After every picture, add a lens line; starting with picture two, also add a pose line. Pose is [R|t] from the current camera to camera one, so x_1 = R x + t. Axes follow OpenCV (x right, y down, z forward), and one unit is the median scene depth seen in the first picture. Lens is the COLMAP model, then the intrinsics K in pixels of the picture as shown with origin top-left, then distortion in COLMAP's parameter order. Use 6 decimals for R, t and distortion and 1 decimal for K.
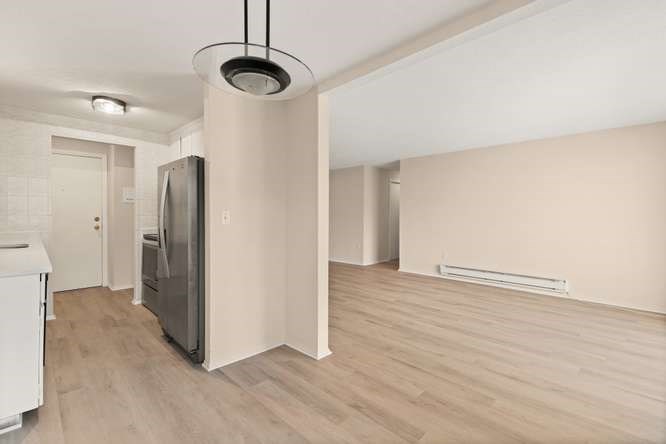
lens RADIAL K [[308.1, 0, 335.7], [0, 308.1, 222.1], [0, 0, 1]] dist [0.017205, 0.000659]
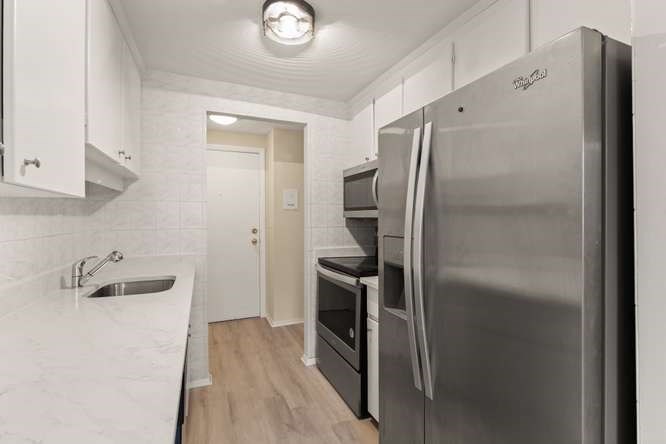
lens RADIAL K [[308.1, 0, 335.7], [0, 308.1, 222.1], [0, 0, 1]] dist [0.017205, 0.000659]
pose [[0.934026, -0.009399, -0.357082, -0.335495], [0.006243, 0.999931, -0.009989, -0.026382], [0.357151, 0.007101, 0.934020, 0.390760]]
